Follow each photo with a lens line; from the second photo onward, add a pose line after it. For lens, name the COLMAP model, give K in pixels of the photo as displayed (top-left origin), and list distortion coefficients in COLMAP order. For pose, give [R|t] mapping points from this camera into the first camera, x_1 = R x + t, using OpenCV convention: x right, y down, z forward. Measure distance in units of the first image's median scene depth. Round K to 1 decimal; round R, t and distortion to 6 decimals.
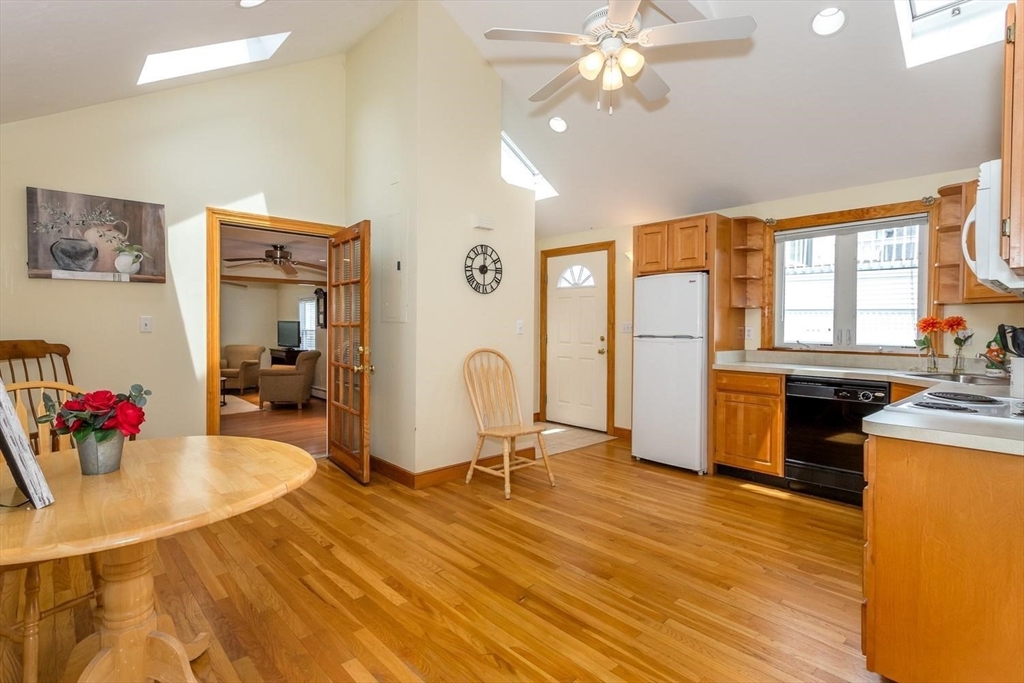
lens RADIAL K [[509.8, 0, 513.0], [0, 509.8, 331.5], [0, 0, 1]] dist [-0.001408, 0.000247]
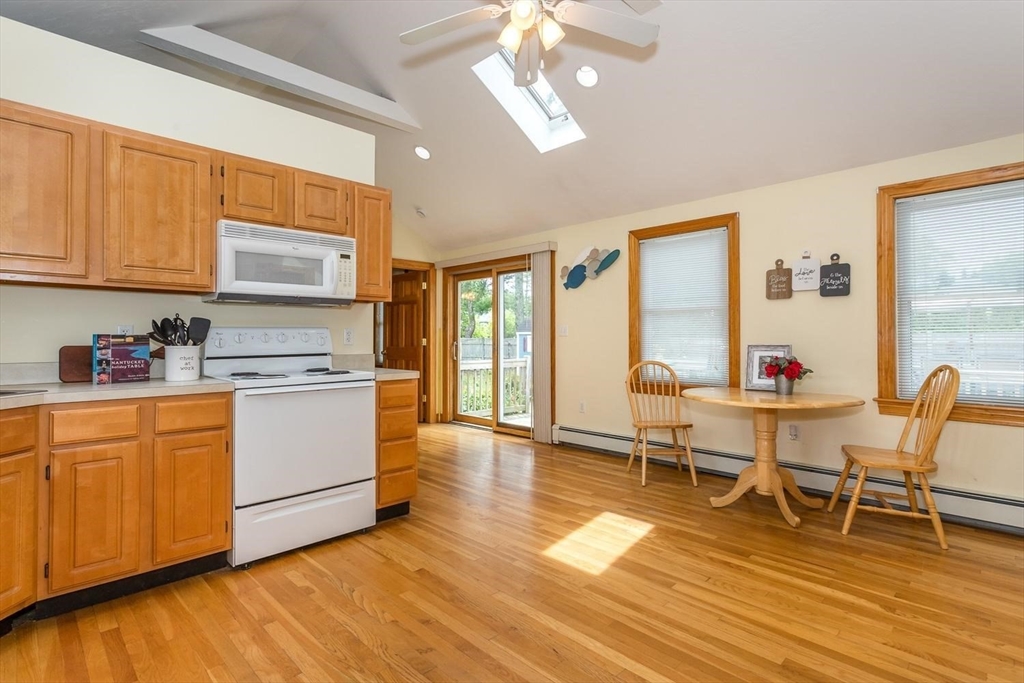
lens RADIAL K [[509.8, 0, 513.0], [0, 509.8, 331.5], [0, 0, 1]] dist [-0.001408, 0.000247]
pose [[-0.999727, -0.006698, -0.022398, 0.246873], [-0.006747, 0.999975, 0.002091, 0.009201], [0.022383, 0.002242, -0.999747, 1.958508]]
